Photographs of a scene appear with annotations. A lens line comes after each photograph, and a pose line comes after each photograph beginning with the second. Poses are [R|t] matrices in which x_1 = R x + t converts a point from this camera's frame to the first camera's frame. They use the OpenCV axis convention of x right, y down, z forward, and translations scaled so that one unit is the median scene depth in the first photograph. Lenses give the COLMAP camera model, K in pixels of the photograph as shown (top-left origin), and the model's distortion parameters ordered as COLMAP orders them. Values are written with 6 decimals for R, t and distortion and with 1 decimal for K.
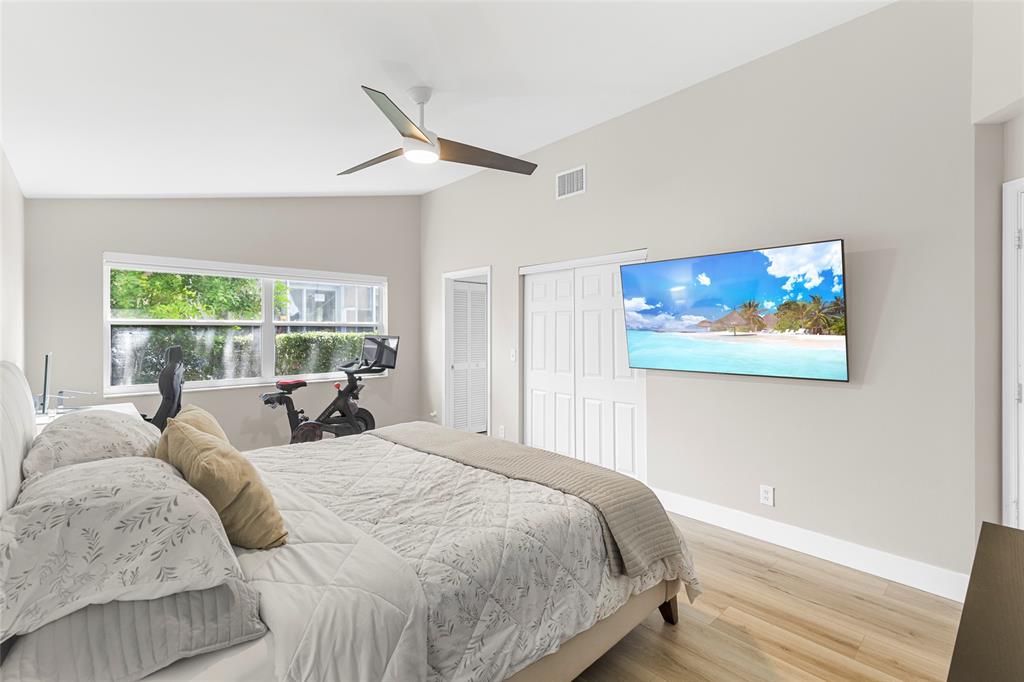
lens RADIAL K [[458.5, 0, 512.0], [0, 458.5, 341.0], [0, 0, 1]] dist [0.000890, -0.000348]
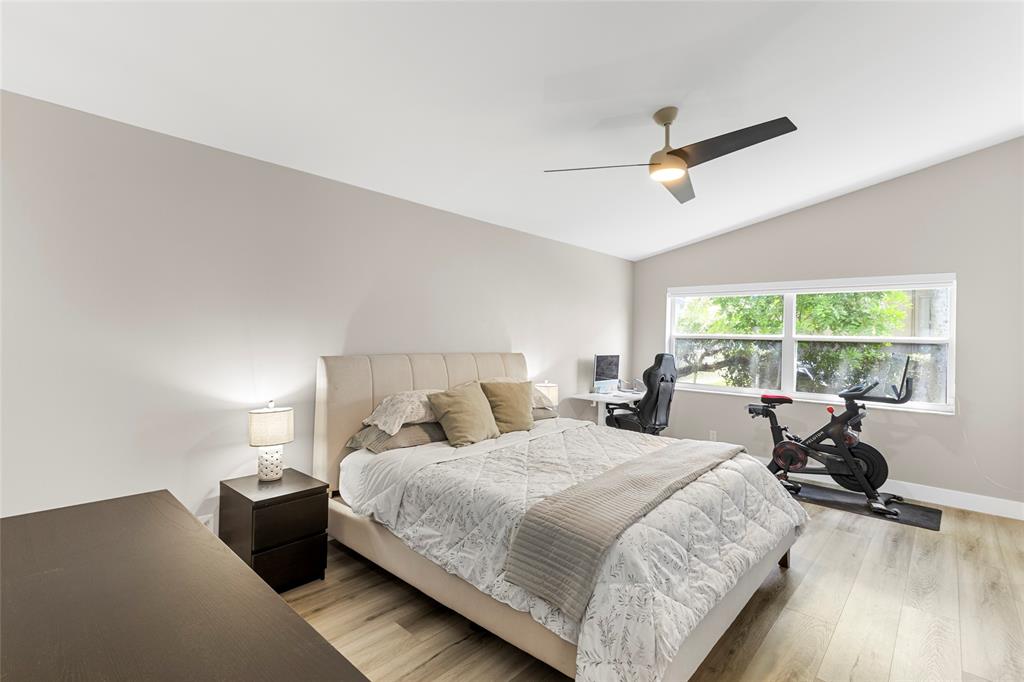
lens RADIAL K [[473.2, 0, 512.0], [0, 473.2, 341.0], [0, 0, 1]] dist [-0.000454, -0.000252]
pose [[0.086103, 0.007463, -0.996258, 0.468912], [-0.045250, 0.998969, 0.003573, -0.008910], [0.995258, 0.044773, 0.086352, 0.320101]]
